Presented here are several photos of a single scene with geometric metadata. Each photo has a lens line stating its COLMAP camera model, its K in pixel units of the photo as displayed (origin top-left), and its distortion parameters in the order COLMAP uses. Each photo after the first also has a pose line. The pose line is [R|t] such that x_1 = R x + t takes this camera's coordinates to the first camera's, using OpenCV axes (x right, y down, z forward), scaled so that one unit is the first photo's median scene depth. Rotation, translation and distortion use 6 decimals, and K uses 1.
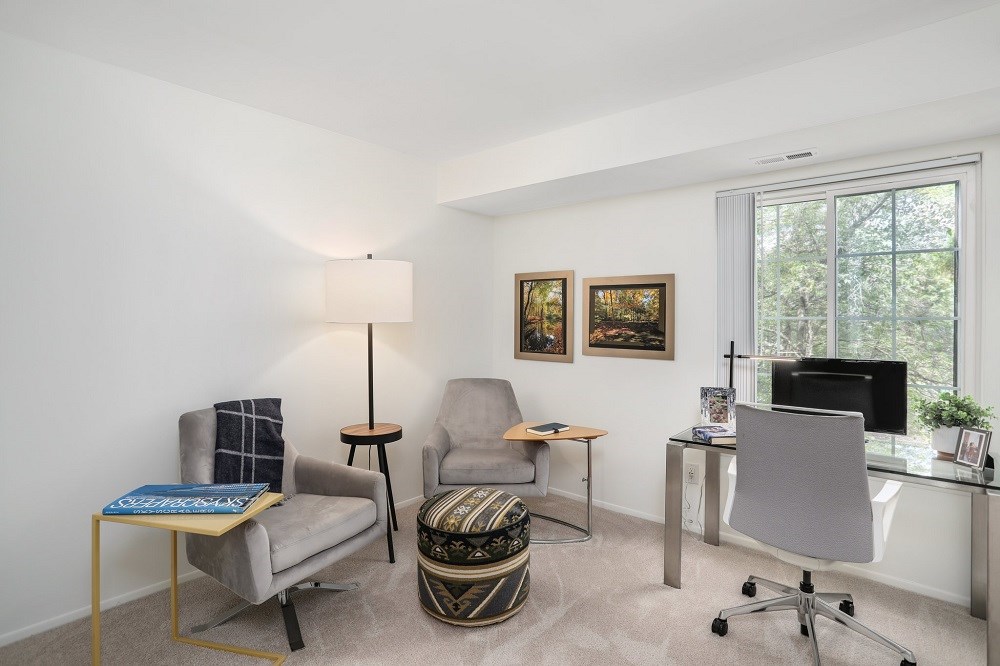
lens RADIAL K [[562.1, 0, 494.5], [0, 562.1, 329.9], [0, 0, 1]] dist [-0.078271, 0.048591]
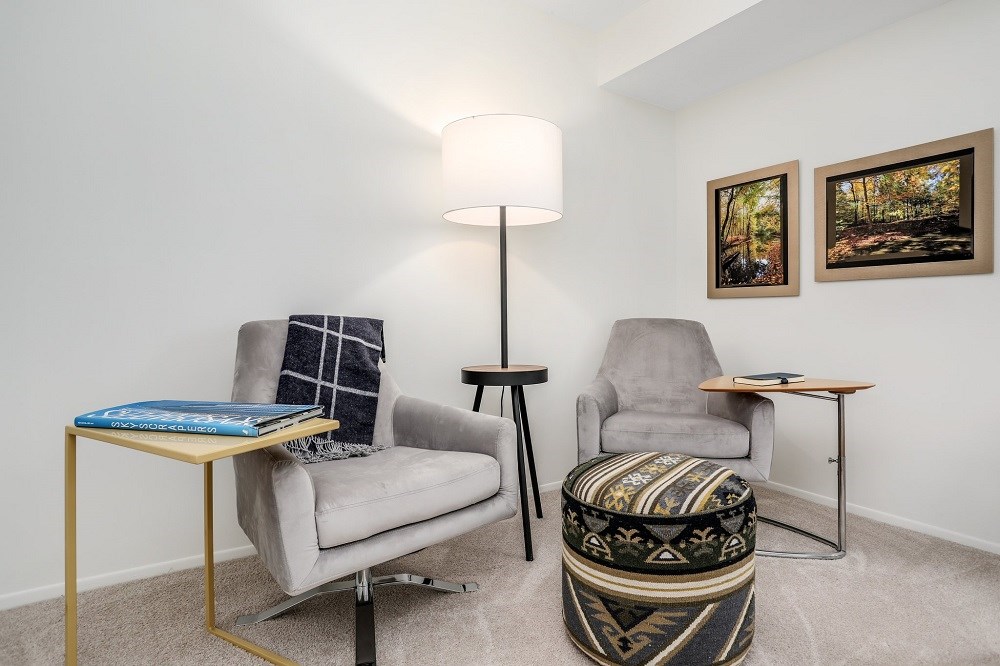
lens RADIAL K [[562.1, 0, 494.5], [0, 562.1, 329.9], [0, 0, 1]] dist [-0.078271, 0.048591]
pose [[0.955853, -0.004381, -0.293811, -0.025485], [-0.001156, 0.999825, -0.018671, 0.160596], [0.293841, 0.018187, 0.955681, 0.354073]]
